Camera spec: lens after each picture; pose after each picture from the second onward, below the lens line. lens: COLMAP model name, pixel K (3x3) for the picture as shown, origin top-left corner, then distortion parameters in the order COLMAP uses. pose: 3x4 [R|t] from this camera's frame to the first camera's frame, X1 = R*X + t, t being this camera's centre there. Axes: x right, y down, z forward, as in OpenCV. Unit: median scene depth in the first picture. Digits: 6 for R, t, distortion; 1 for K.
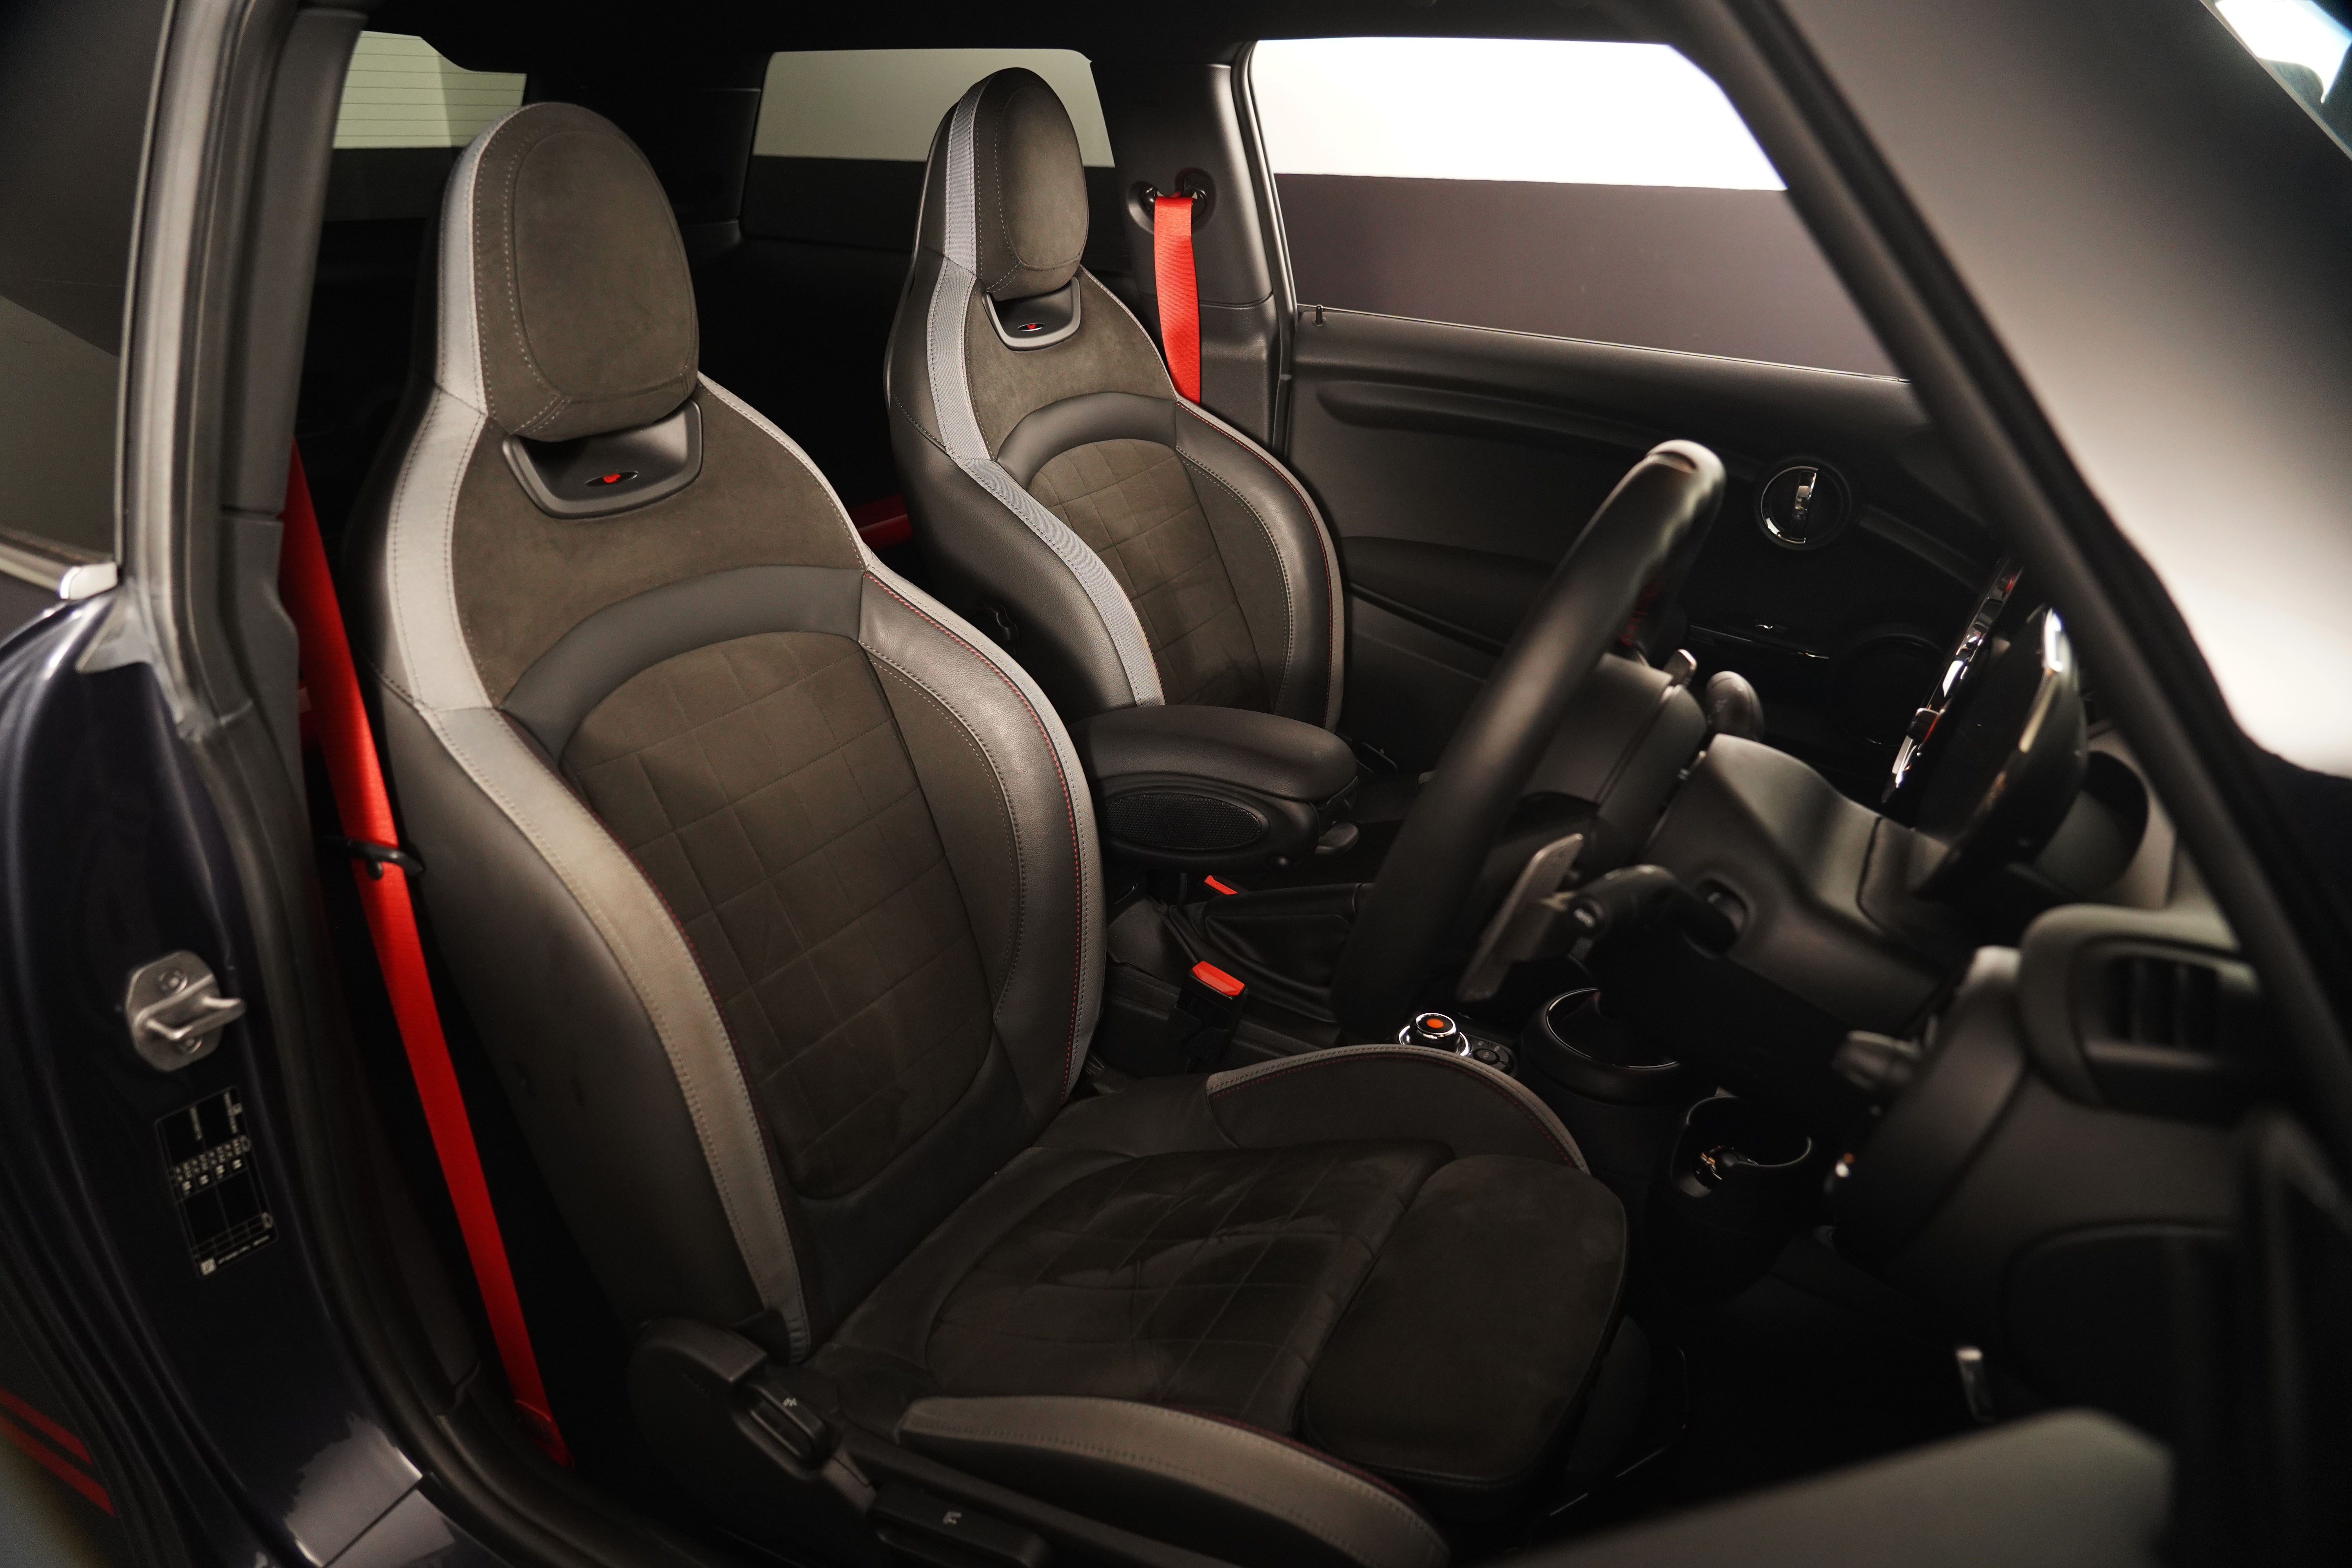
lens RADIAL K [[1632.6, 0, 1176.1], [0, 1632.6, 787.4], [0, 0, 1]] dist [-0.011236, -0.002857]
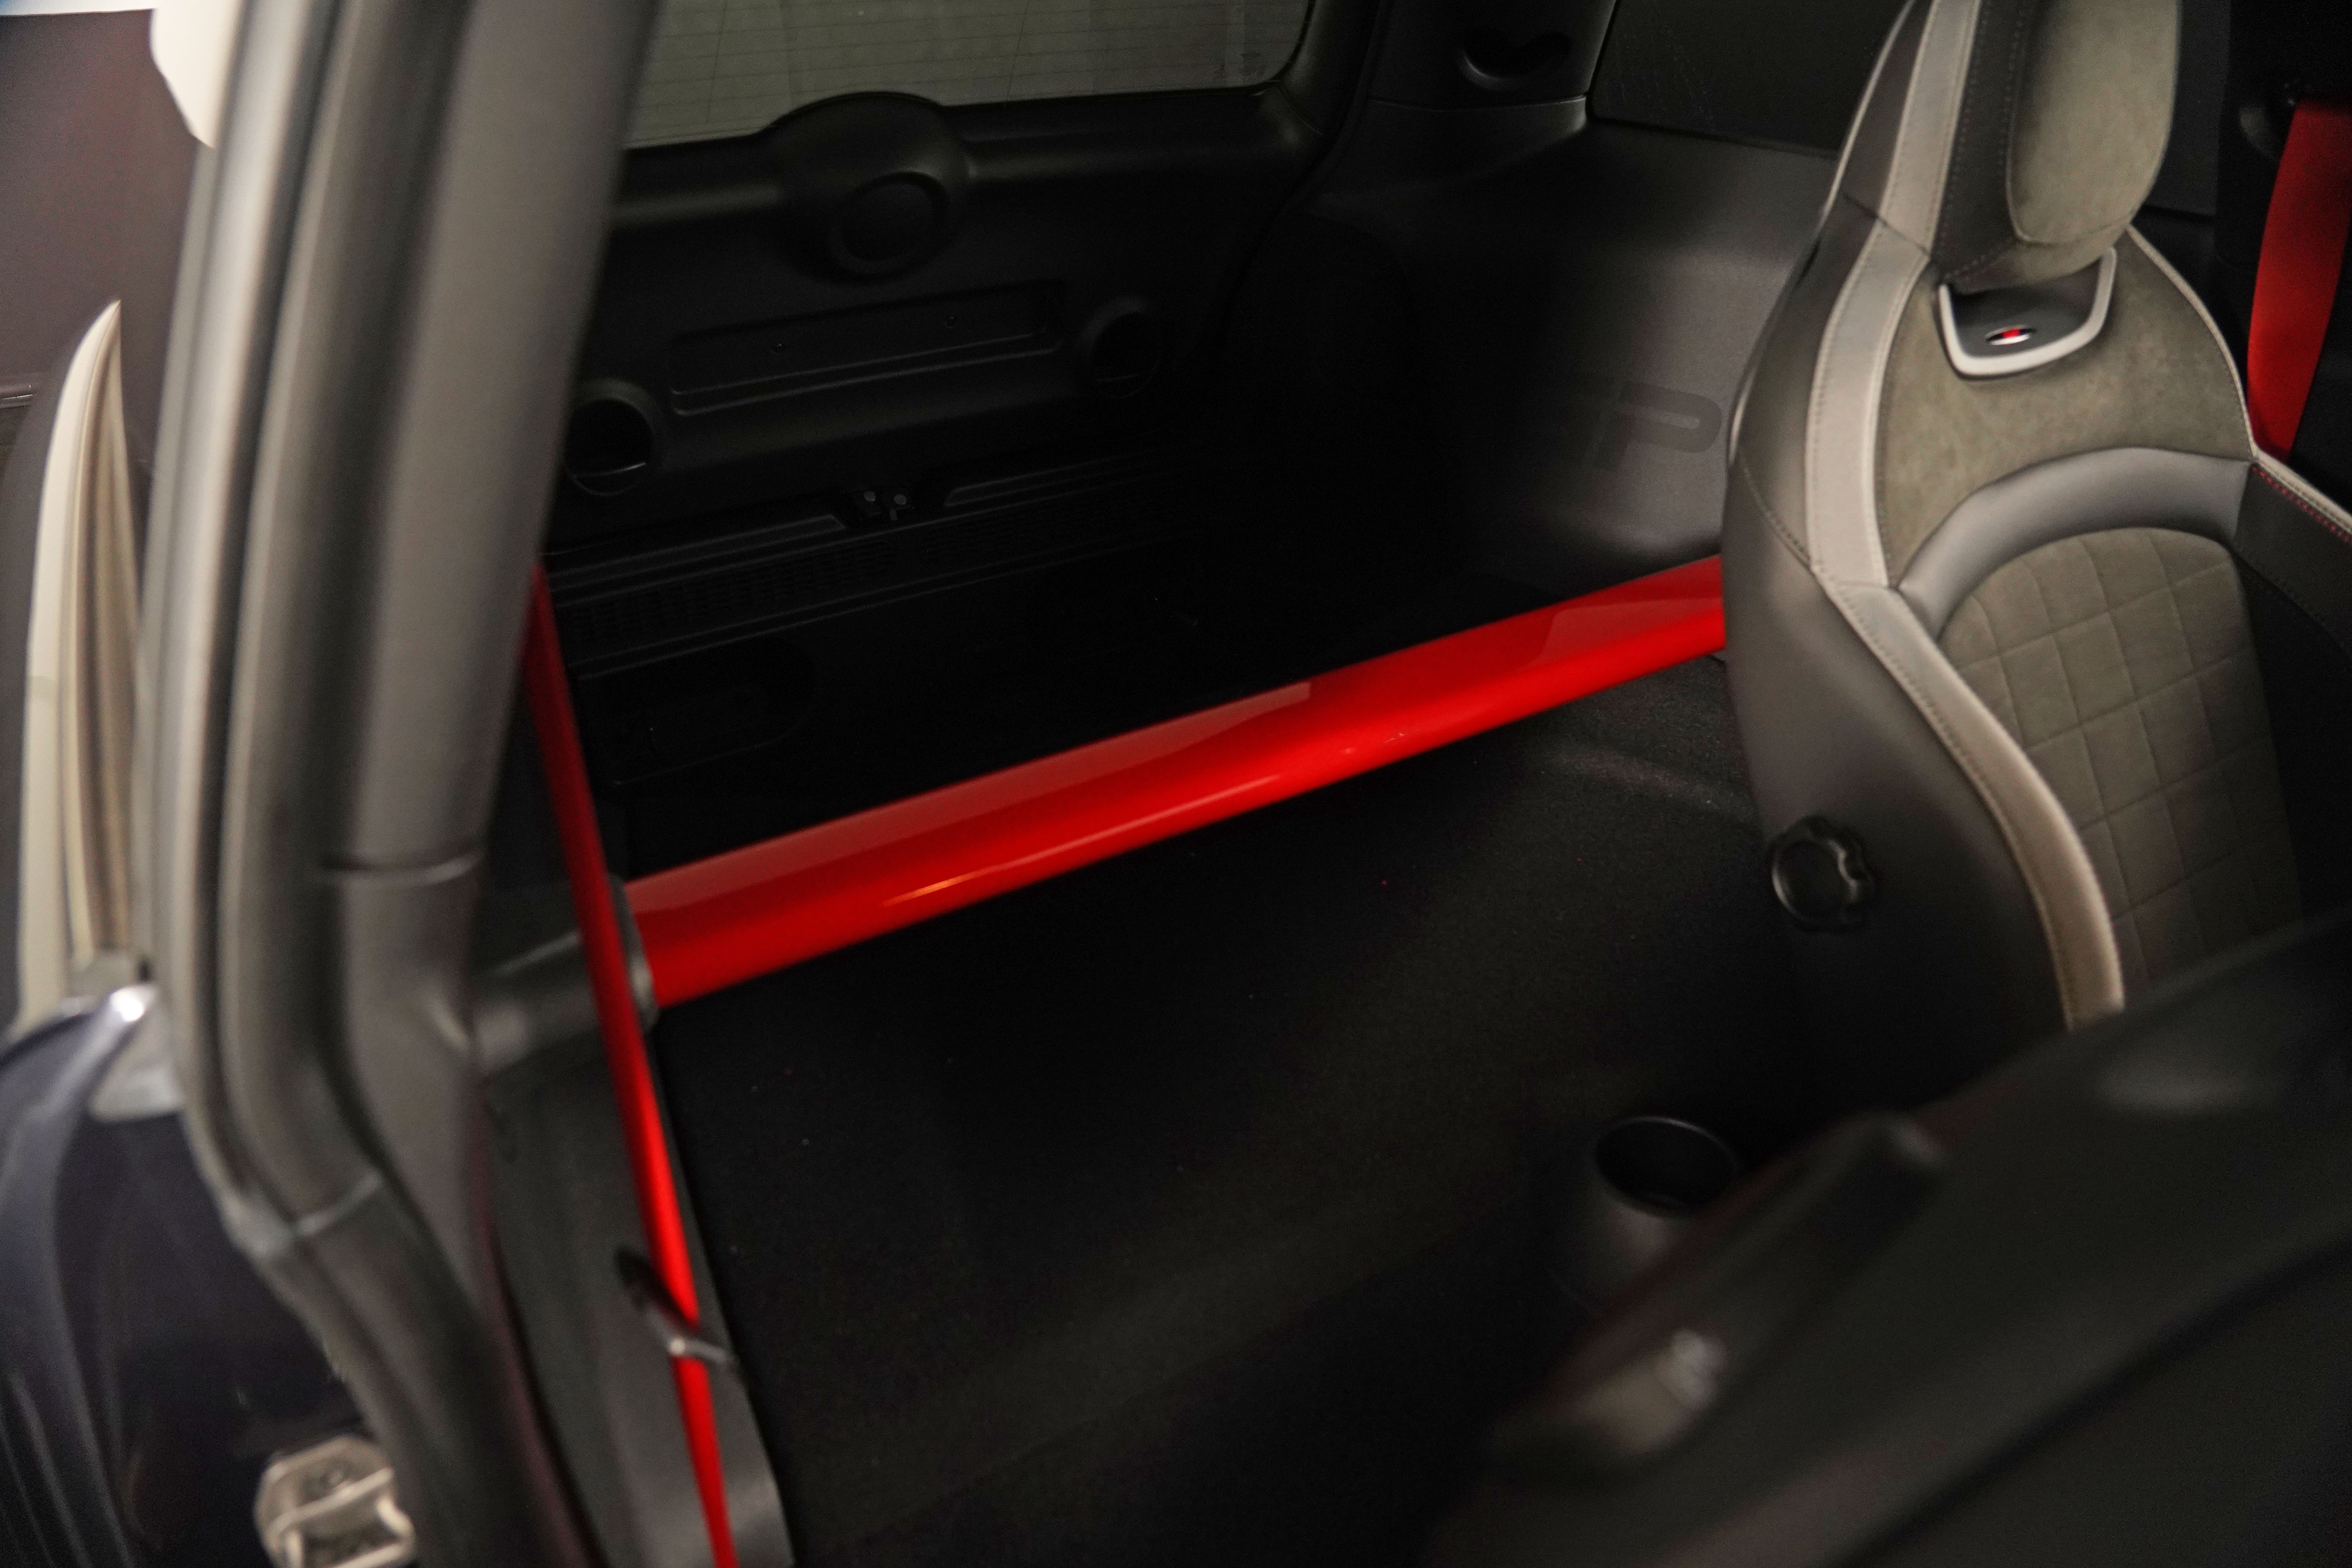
lens RADIAL K [[1632.6, 0, 1172.7], [0, 1632.6, 780.4], [0, 0, 1]] dist [-0.011236, -0.002857]
pose [[0.869748, 0.206365, -0.448276, -0.057933], [-0.157092, 0.976892, 0.144925, -0.169693], [0.467825, -0.055628, 0.882069, 0.349745]]
